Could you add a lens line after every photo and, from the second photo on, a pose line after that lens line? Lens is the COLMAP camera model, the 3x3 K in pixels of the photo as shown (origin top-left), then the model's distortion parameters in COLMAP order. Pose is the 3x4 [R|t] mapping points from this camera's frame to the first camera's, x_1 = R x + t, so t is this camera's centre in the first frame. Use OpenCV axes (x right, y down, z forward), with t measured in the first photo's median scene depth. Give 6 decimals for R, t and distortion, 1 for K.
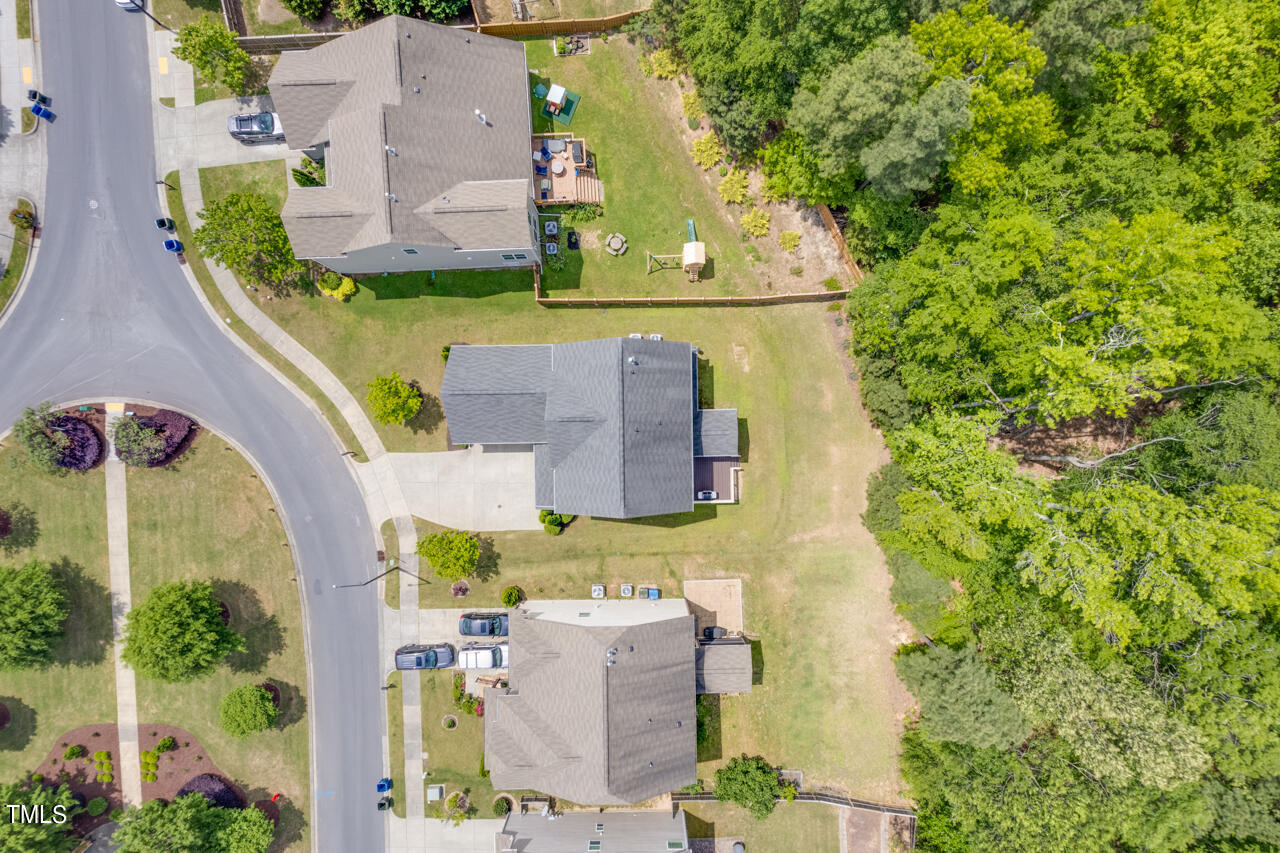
lens RADIAL K [[797.7, 0, 640.0], [0, 797.7, 426.5], [0, 0, 1]] dist [0.087293, -0.060864]
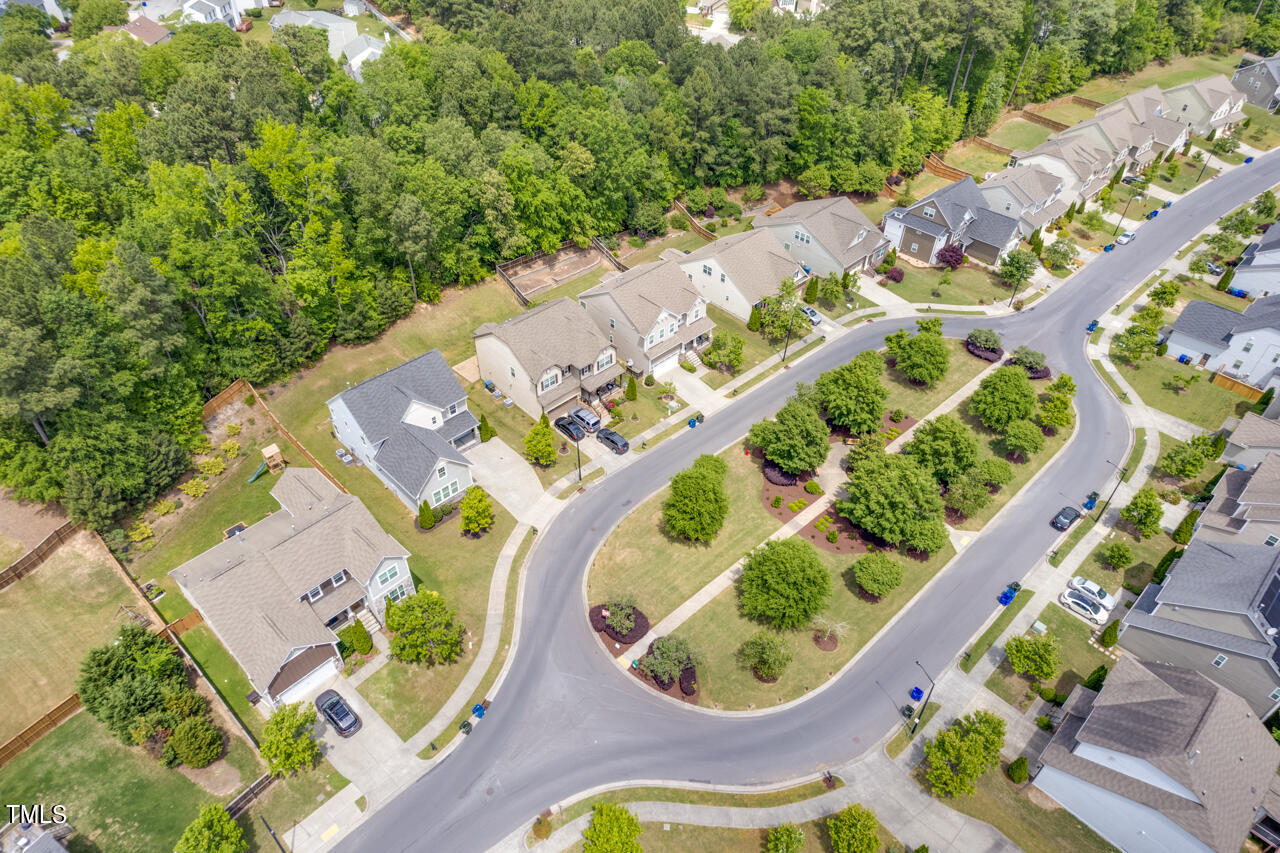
lens RADIAL K [[797.7, 0, 640.0], [0, 797.7, 426.5], [0, 0, 1]] dist [0.087293, -0.060864]
pose [[-0.690988, -0.485834, 0.535258, -1.112618], [0.722849, -0.459232, 0.516328, -0.447889], [-0.005042, 0.743687, 0.668509, -0.022737]]
